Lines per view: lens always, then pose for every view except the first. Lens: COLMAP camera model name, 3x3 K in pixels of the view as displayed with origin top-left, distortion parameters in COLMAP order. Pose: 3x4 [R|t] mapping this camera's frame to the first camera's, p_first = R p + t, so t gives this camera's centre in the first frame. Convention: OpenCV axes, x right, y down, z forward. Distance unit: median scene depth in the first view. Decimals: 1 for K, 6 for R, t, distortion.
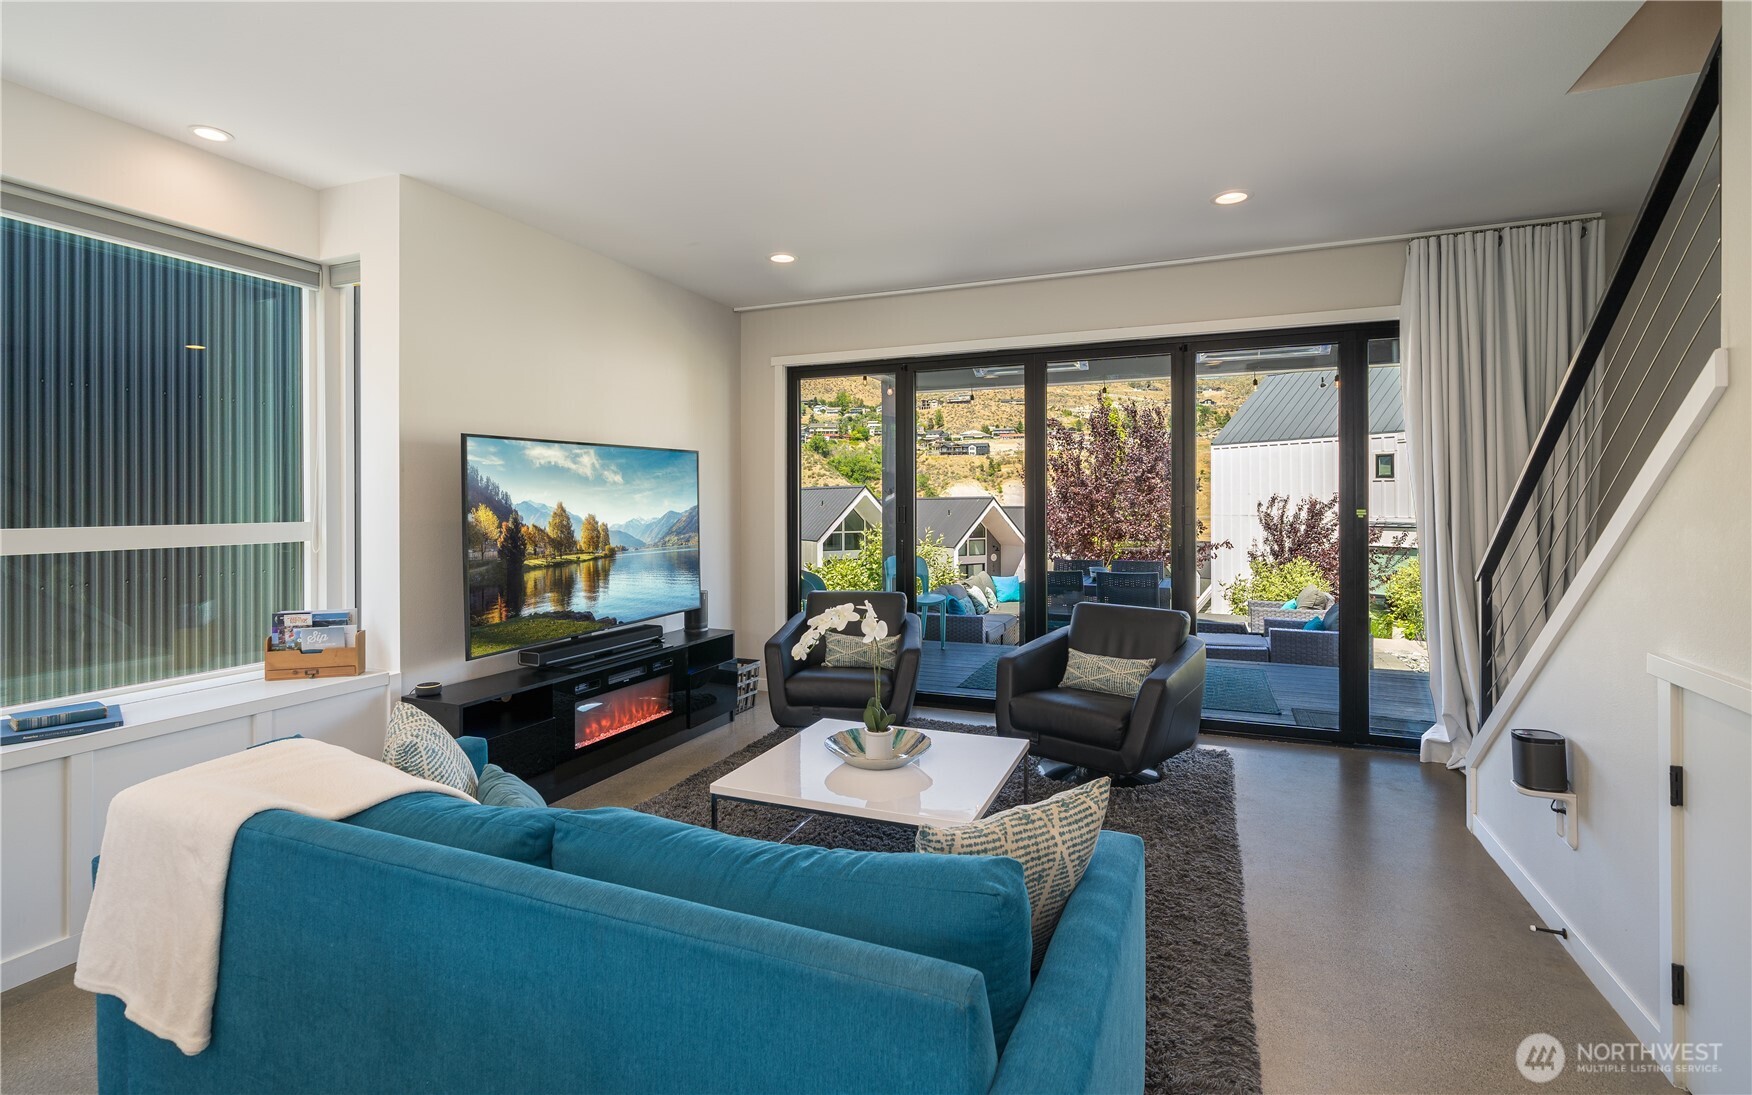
lens RADIAL K [[804.4, 0, 880.9], [0, 804.4, 506.2], [0, 0, 1]] dist [0.002155, 0.000489]
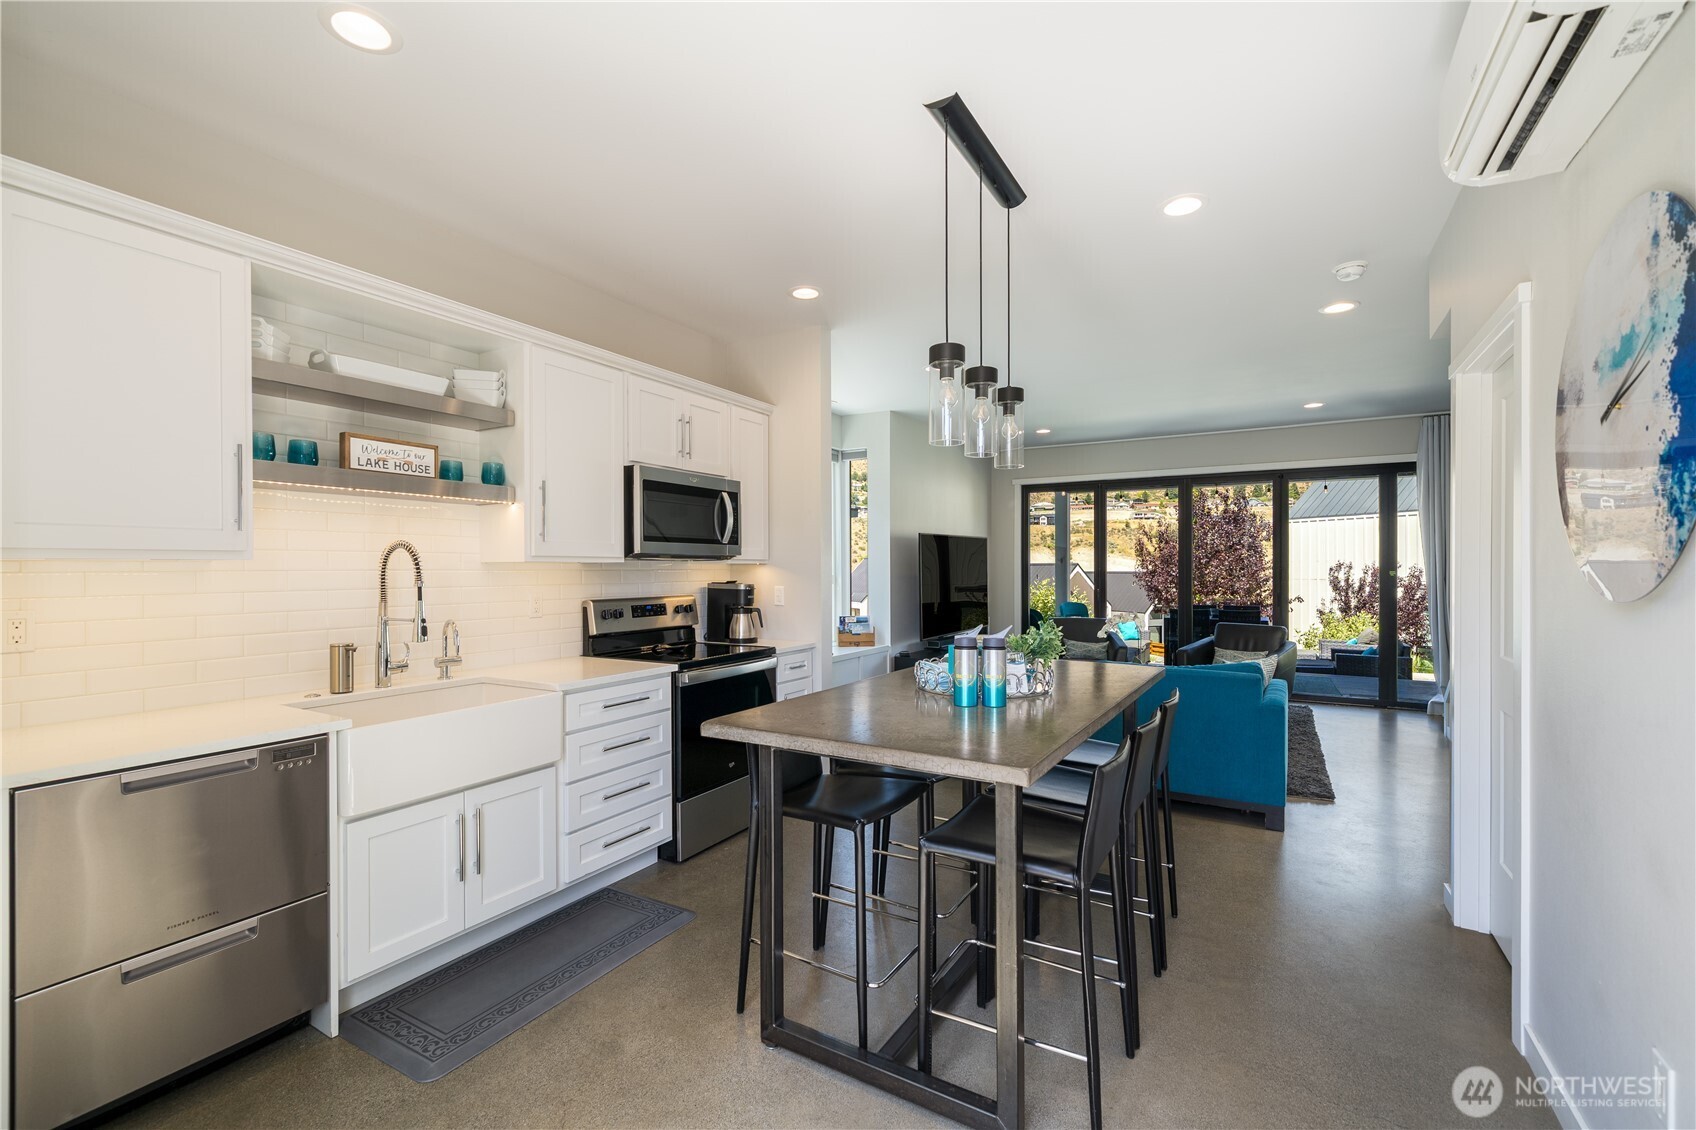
lens RADIAL K [[745.5, 0, 839.7], [0, 745.5, 568.5], [0, 0, 1]] dist [-0.000120, 0.000066]
pose [[0.990172, 0.002447, -0.139832, -0.305826], [-0.003023, 0.999988, -0.003902, 0.007169], [0.139821, 0.004286, 0.990167, -0.647970]]
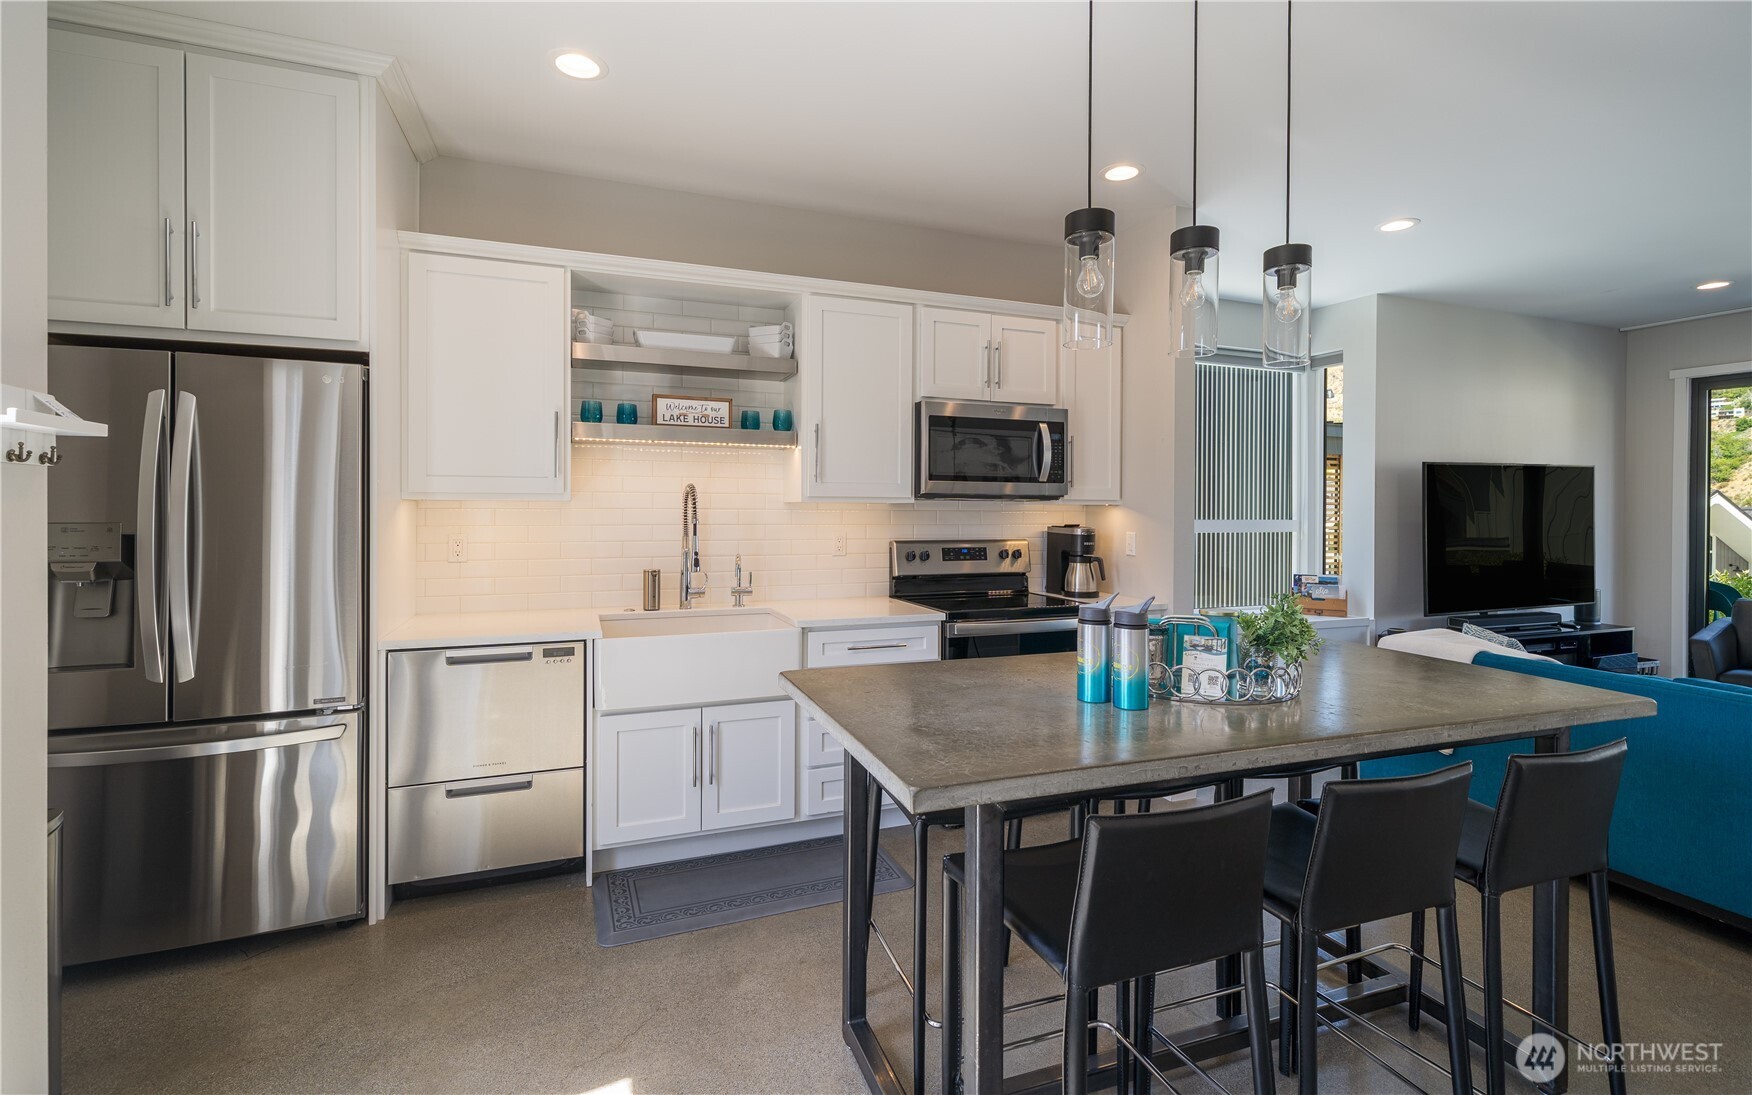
lens RADIAL K [[804.4, 0, 880.9], [0, 804.4, 506.2], [0, 0, 1]] dist [0.002155, 0.000489]
pose [[0.684693, 0.009655, -0.728768, -0.082314], [-0.013605, 0.999907, 0.000465, 0.002083], [0.728705, 0.009597, 0.684761, -0.495799]]
